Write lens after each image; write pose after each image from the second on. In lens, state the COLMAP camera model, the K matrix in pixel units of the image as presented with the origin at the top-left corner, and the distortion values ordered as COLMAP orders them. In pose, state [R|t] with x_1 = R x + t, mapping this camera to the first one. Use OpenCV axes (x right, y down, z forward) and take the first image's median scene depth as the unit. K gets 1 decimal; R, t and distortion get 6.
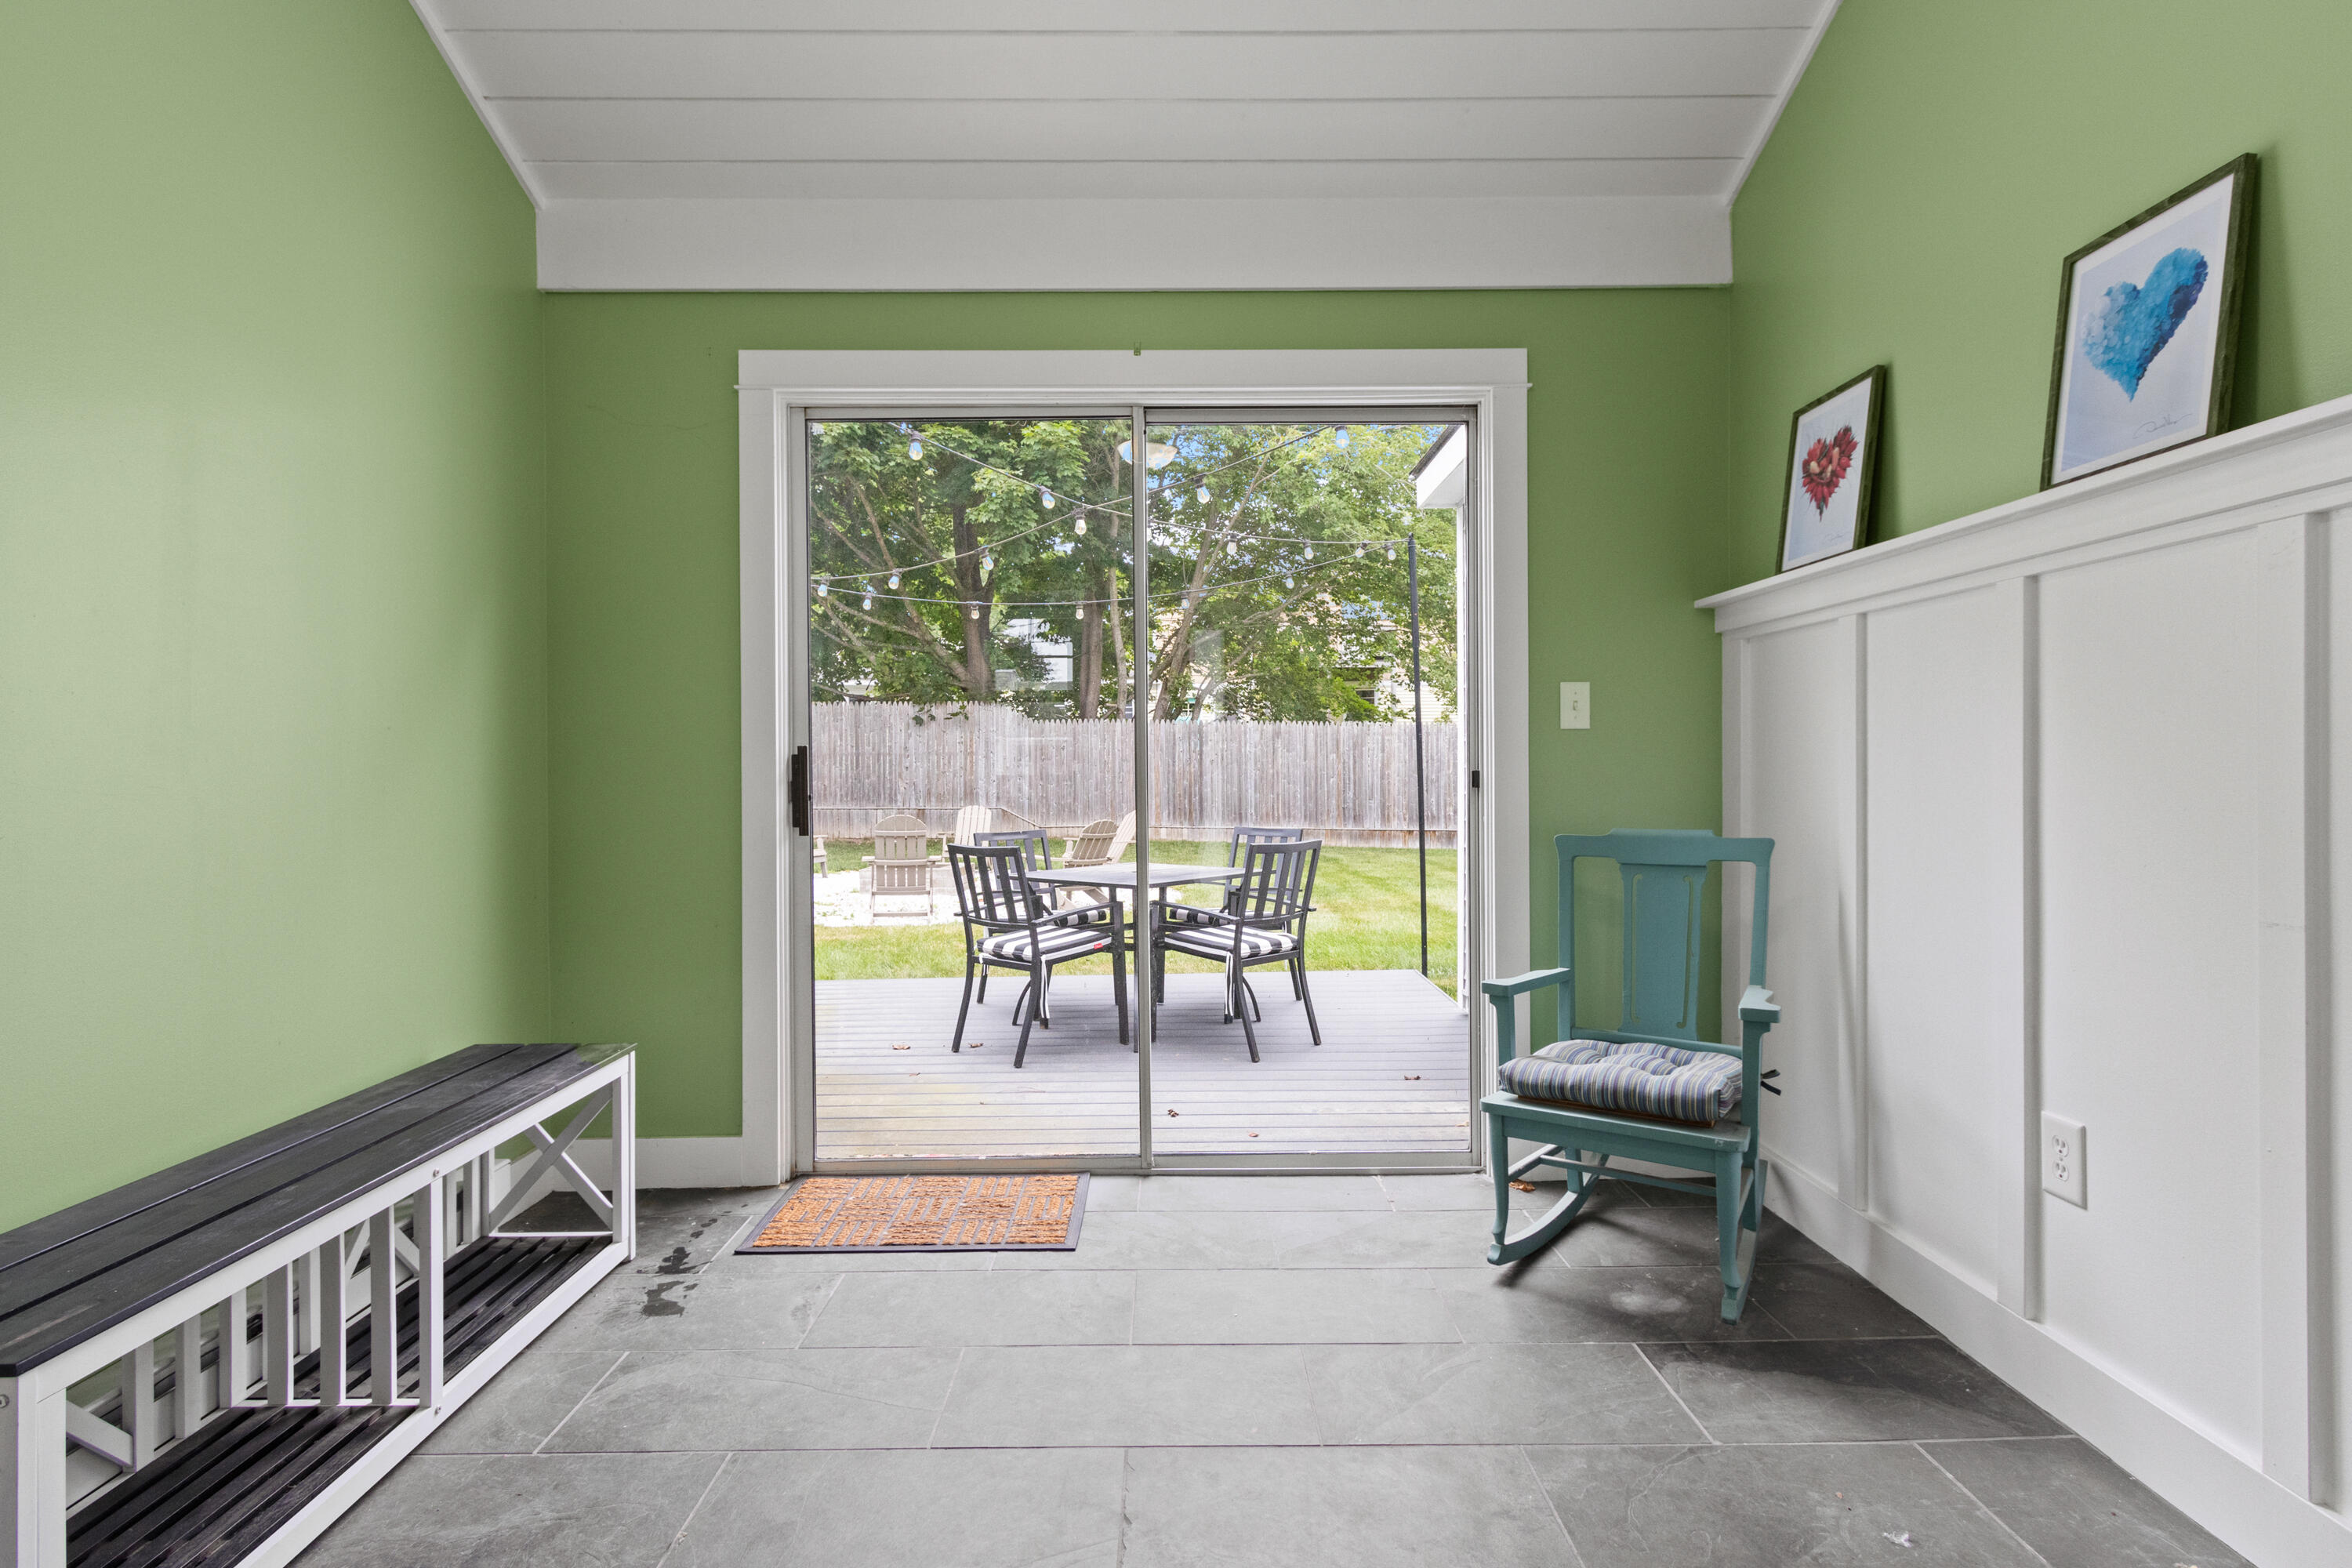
lens RADIAL K [[1095.8, 0, 1169.9], [0, 1095.8, 775.7], [0, 0, 1]] dist [0.002667, 0.000404]
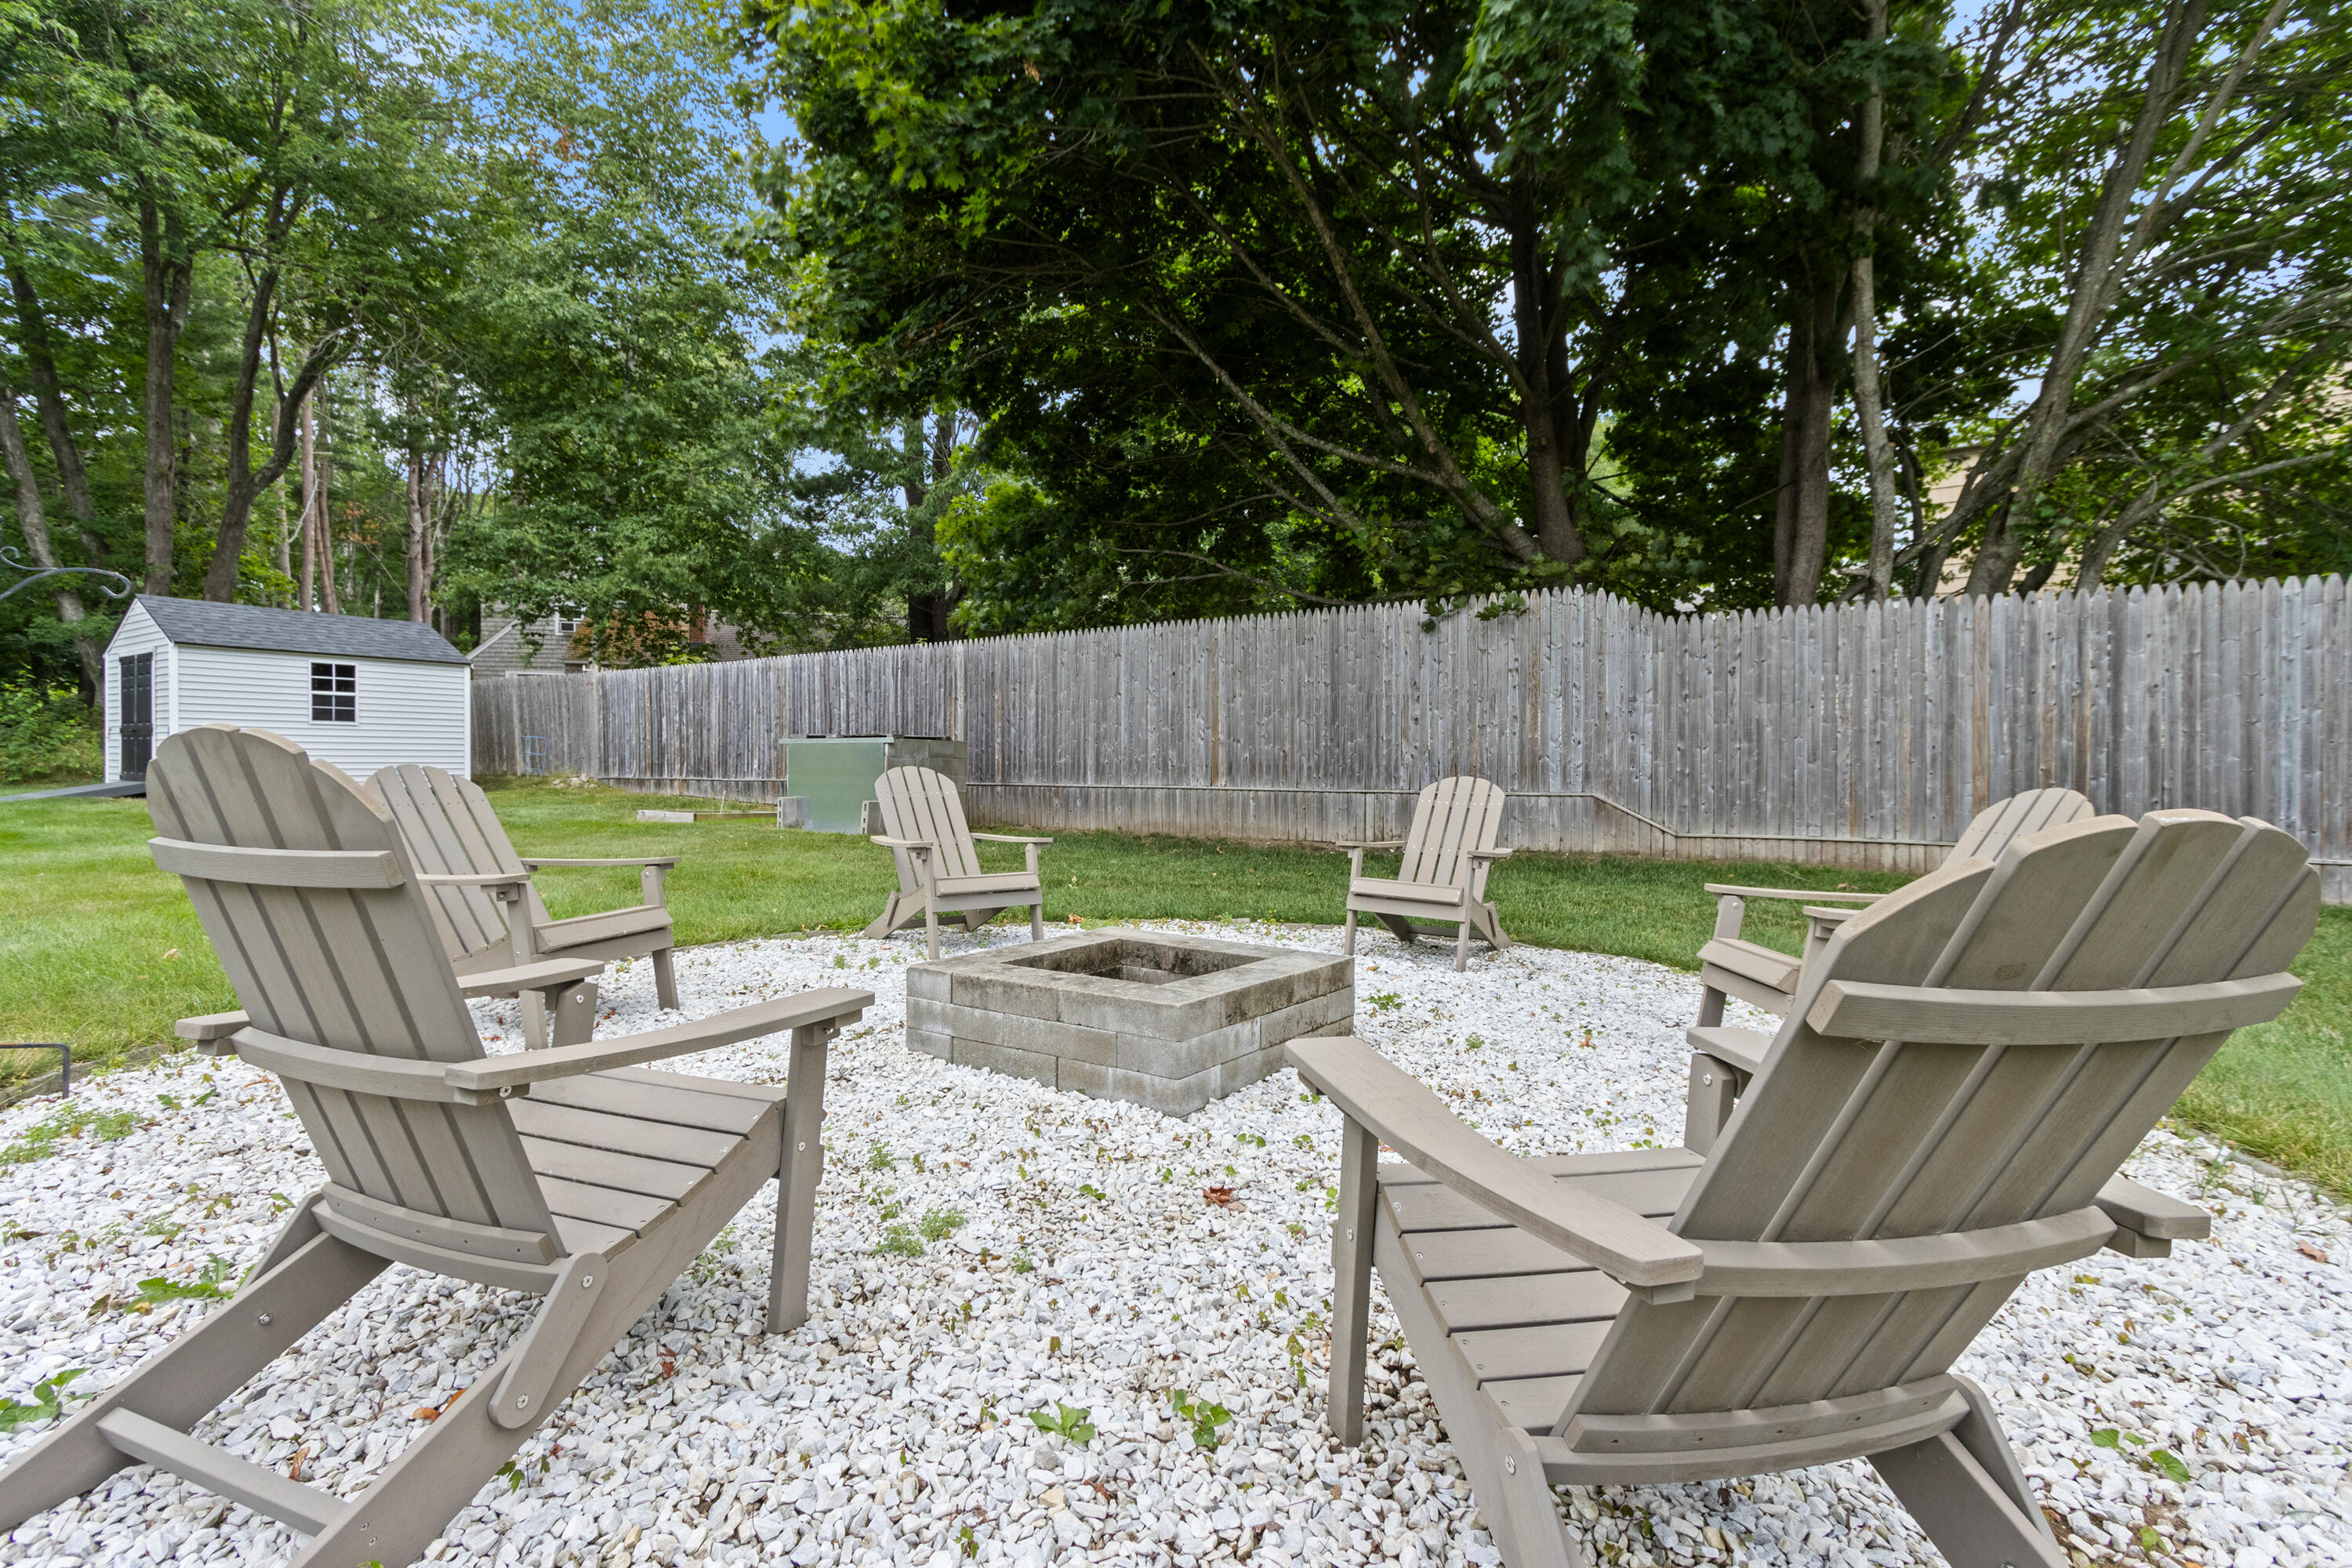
lens RADIAL K [[1095.8, 0, 1169.9], [0, 1095.8, 775.7], [0, 0, 1]] dist [0.002667, 0.000404]
pose [[0.820536, 0.009962, -0.571508, -0.026033], [-0.005586, 0.999940, 0.009410, 0.016580], [0.571568, -0.004528, 0.820542, 0.476016]]
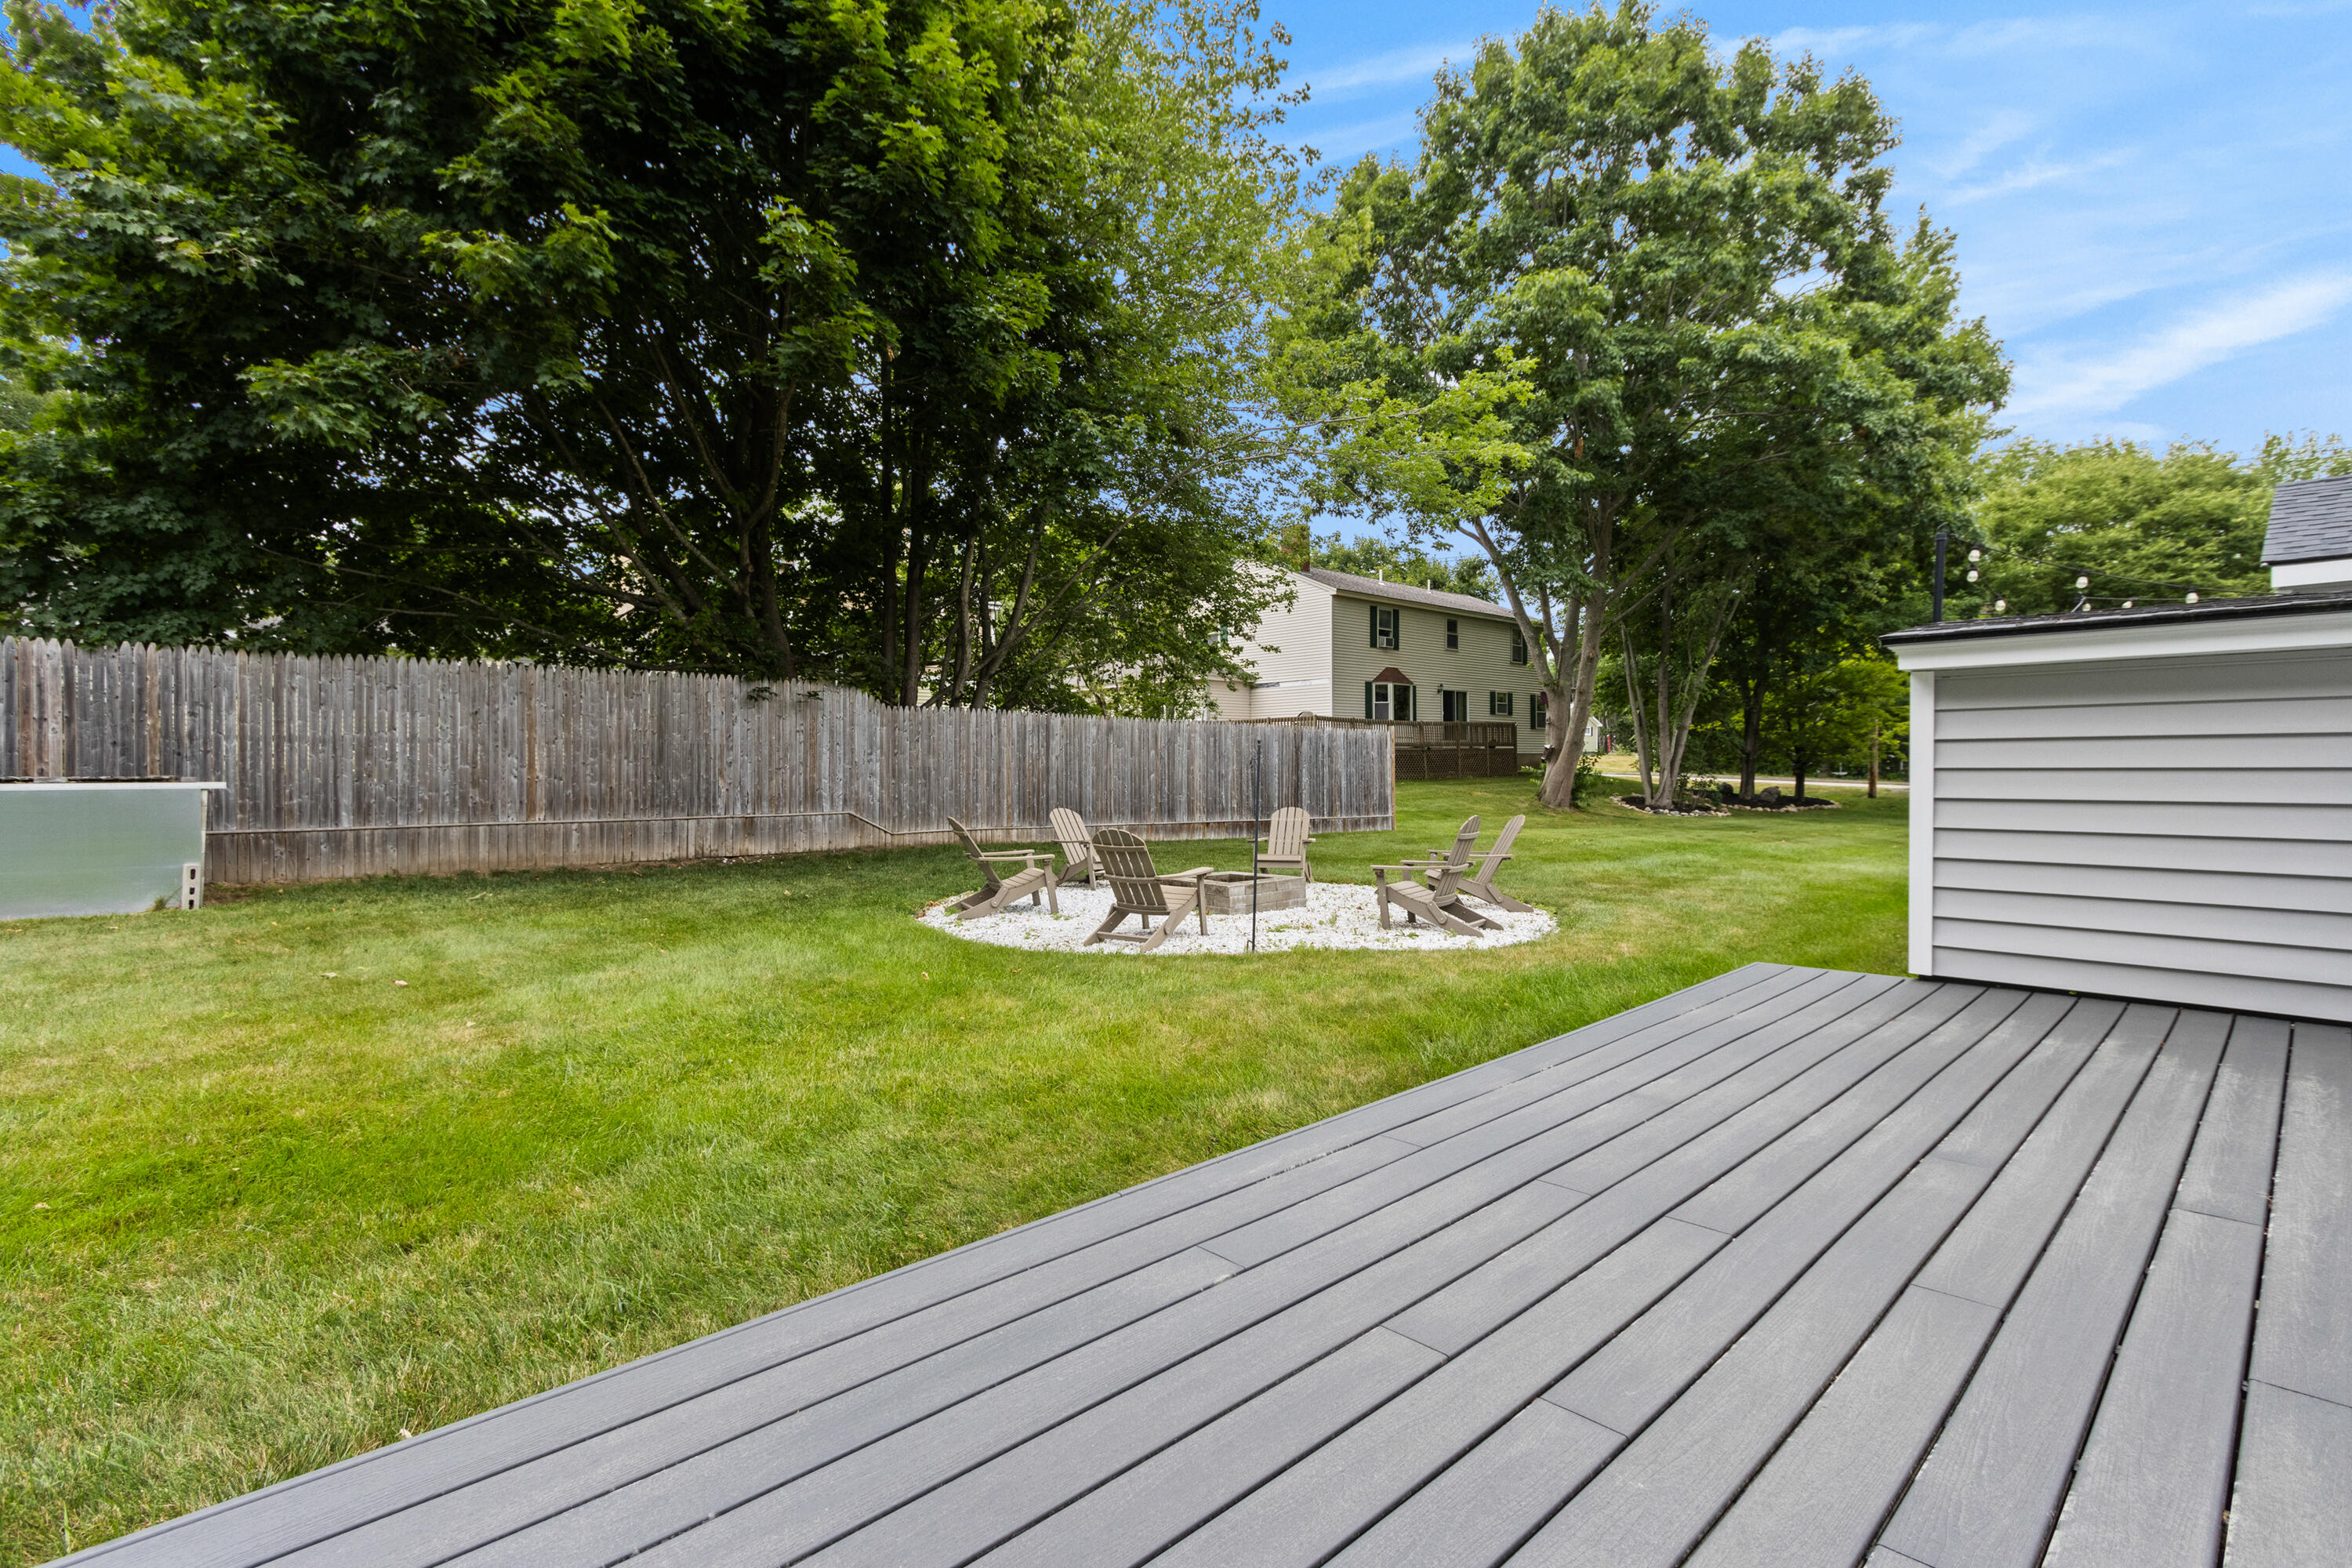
lens RADIAL K [[1095.8, 0, 1169.9], [0, 1095.8, 775.7], [0, 0, 1]] dist [0.002667, 0.000404]
pose [[0.734695, -0.006334, 0.678368, -0.526790], [-0.001049, 0.999945, 0.010472, -0.006614], [-0.678397, -0.008405, 0.734648, 0.246778]]
